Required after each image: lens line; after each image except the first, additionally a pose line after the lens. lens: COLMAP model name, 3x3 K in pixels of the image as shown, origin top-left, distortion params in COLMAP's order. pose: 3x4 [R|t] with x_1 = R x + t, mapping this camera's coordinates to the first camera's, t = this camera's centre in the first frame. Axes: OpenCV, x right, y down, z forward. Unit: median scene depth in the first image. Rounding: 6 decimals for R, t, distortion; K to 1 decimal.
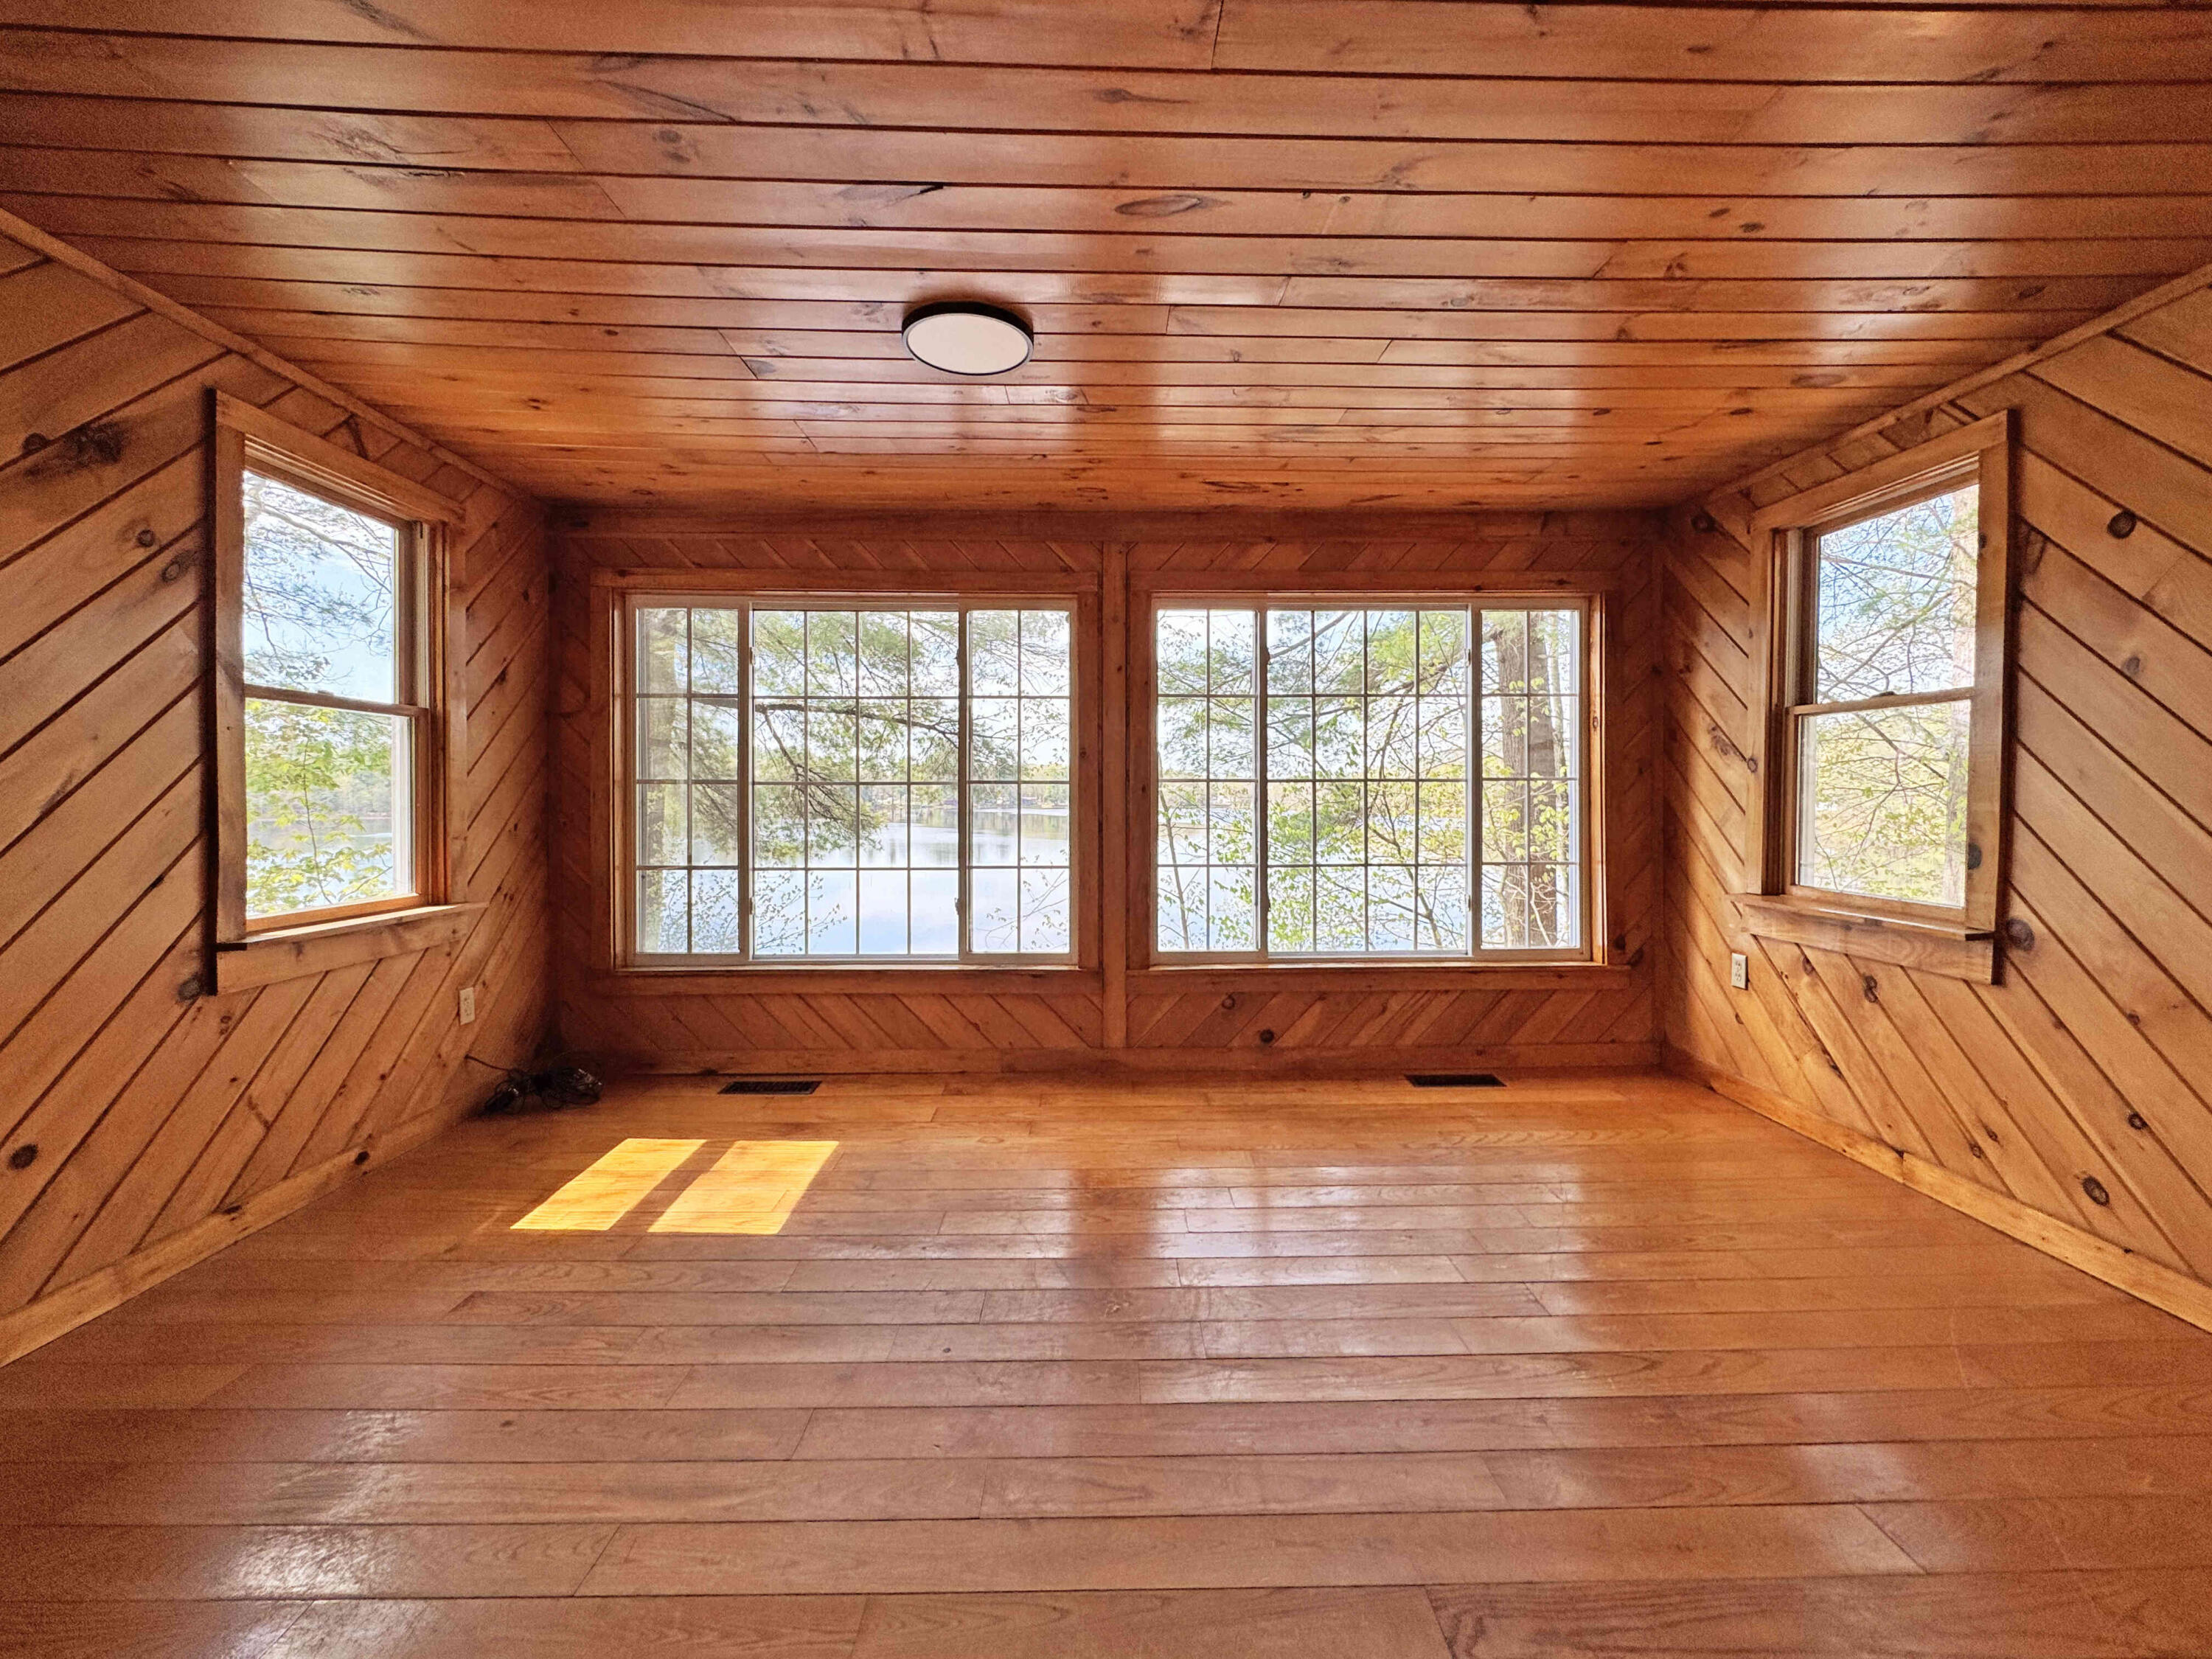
lens RADIAL K [[921.3, 0, 1106.0], [0, 921.3, 829.5], [0, 0, 1]] dist [-0.000226, -0.000054]
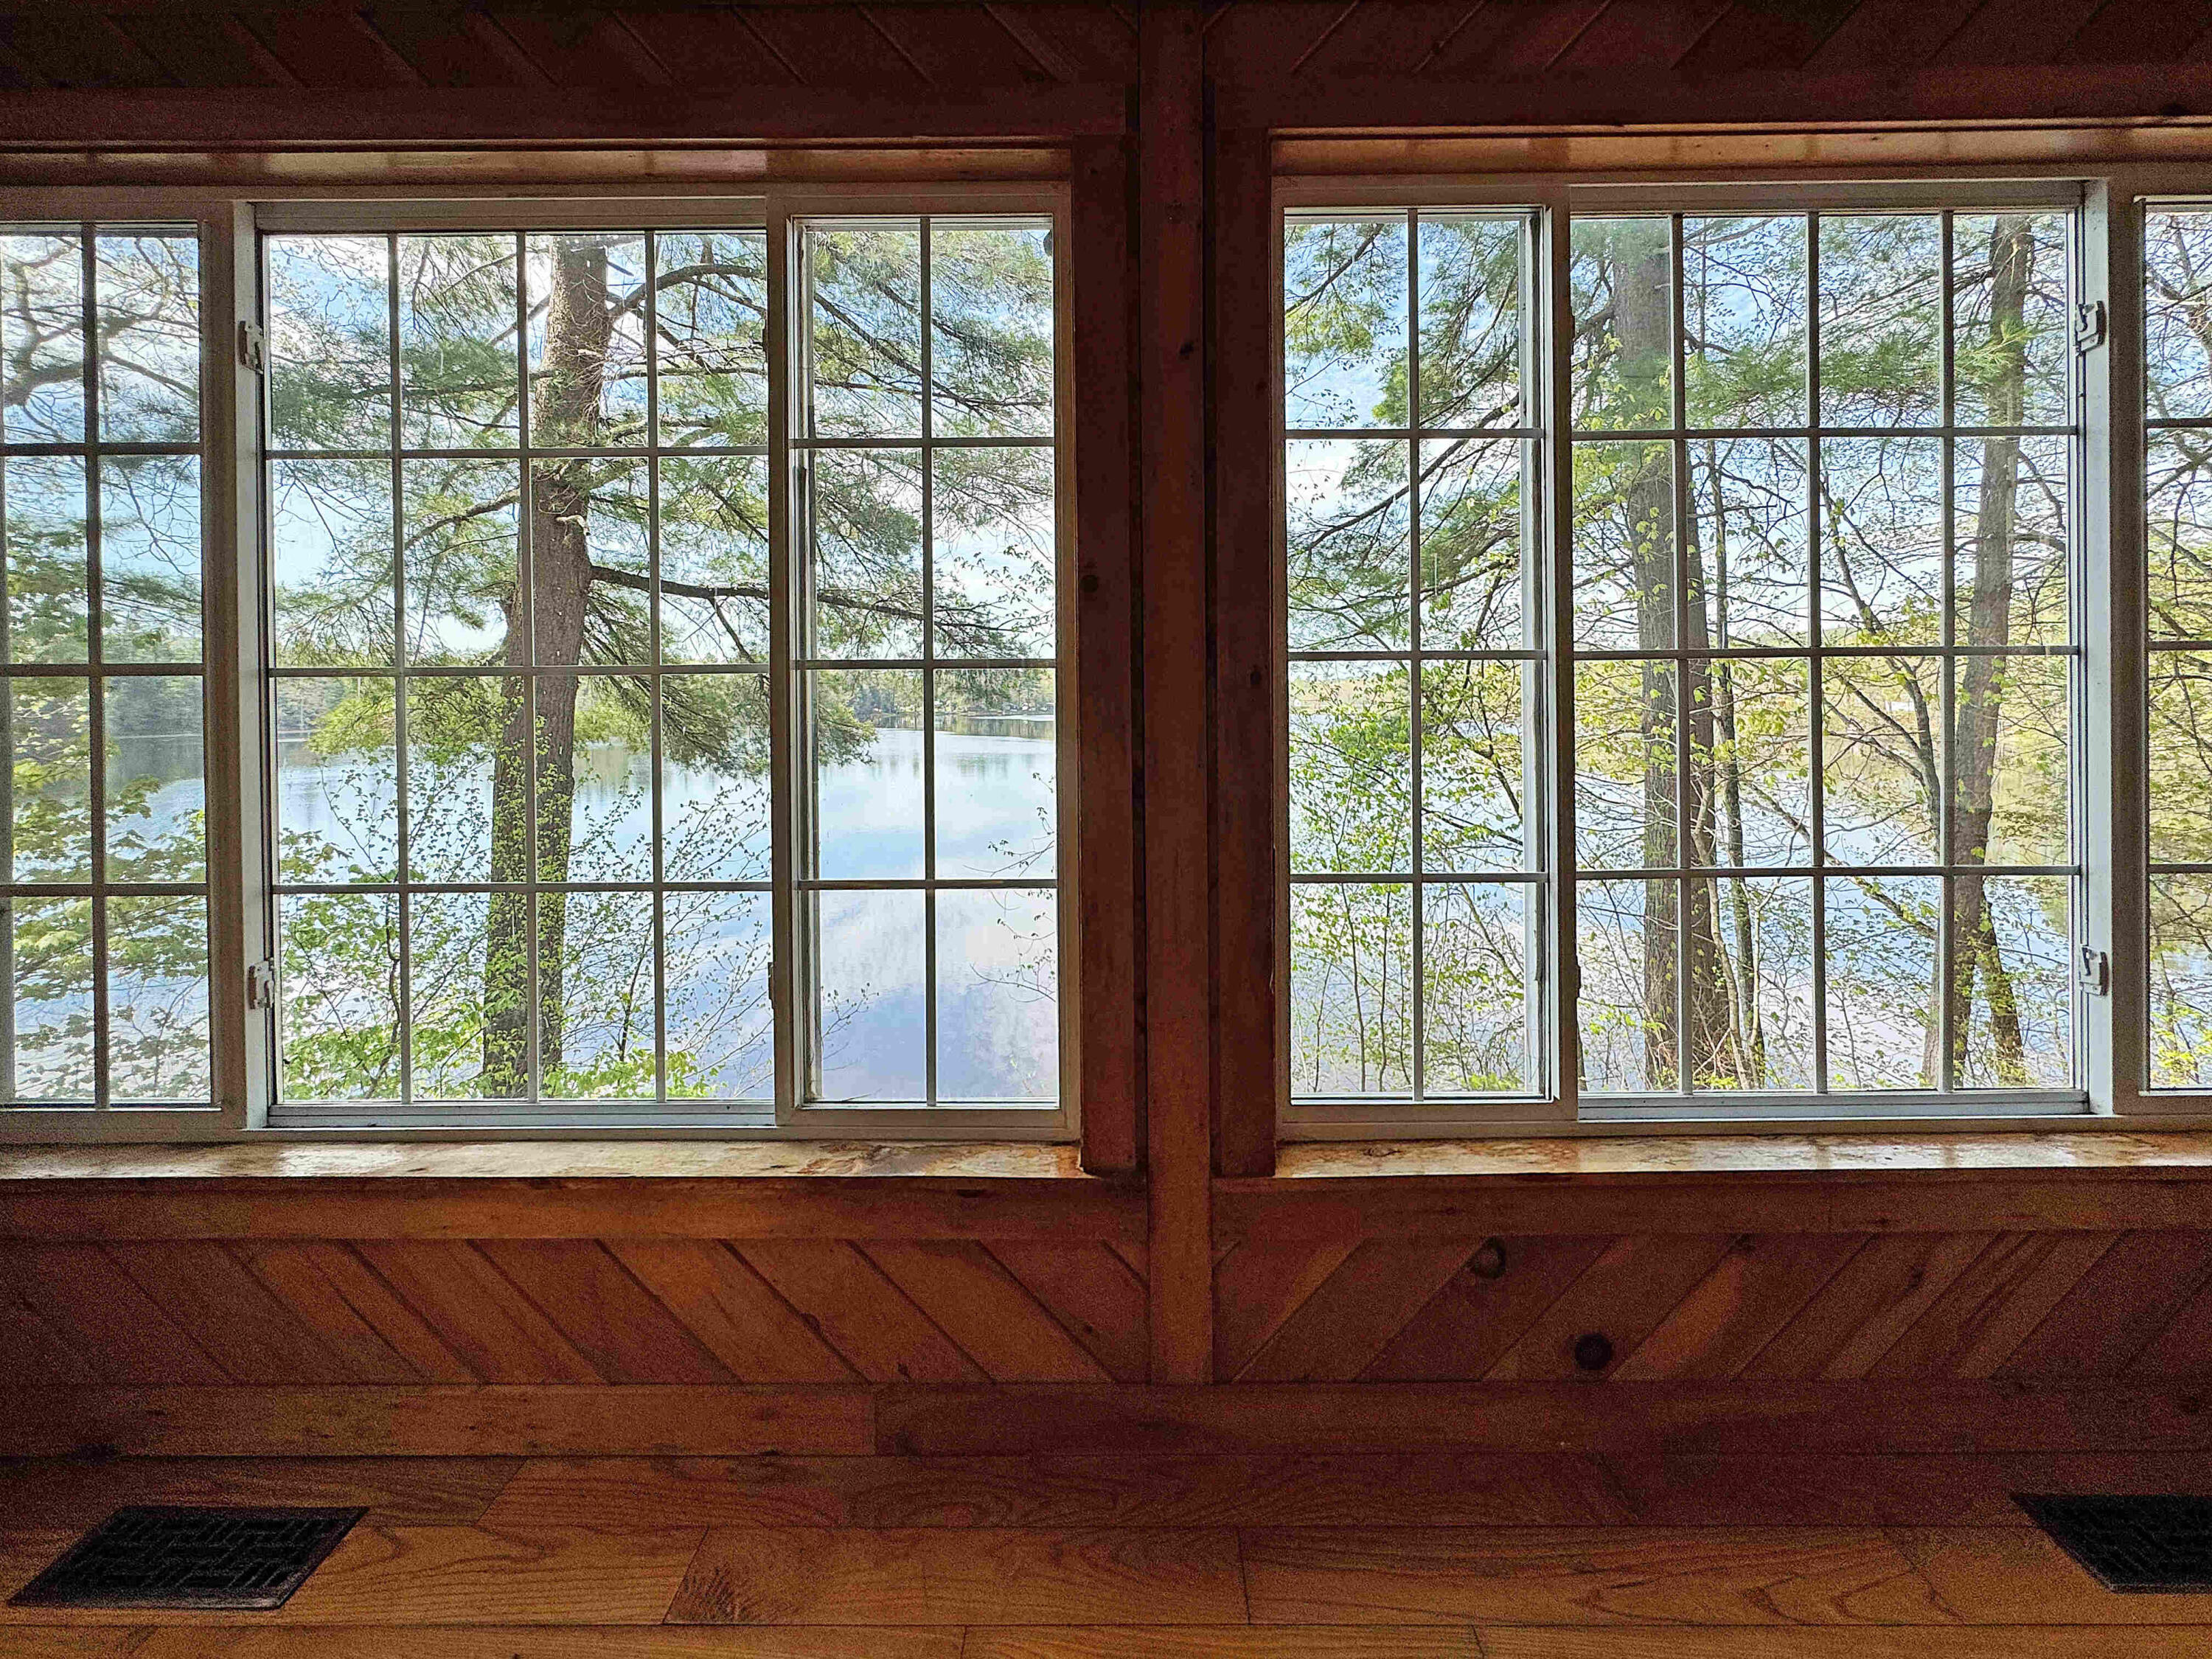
lens RADIAL K [[921.3, 0, 1106.0], [0, 921.3, 829.5], [0, 0, 1]] dist [-0.000226, -0.000054]
pose [[0.999437, -0.005818, -0.033033, -0.007042], [0.009178, 0.994692, 0.102487, -0.022995], [0.032261, -0.102732, 0.994186, 0.643256]]
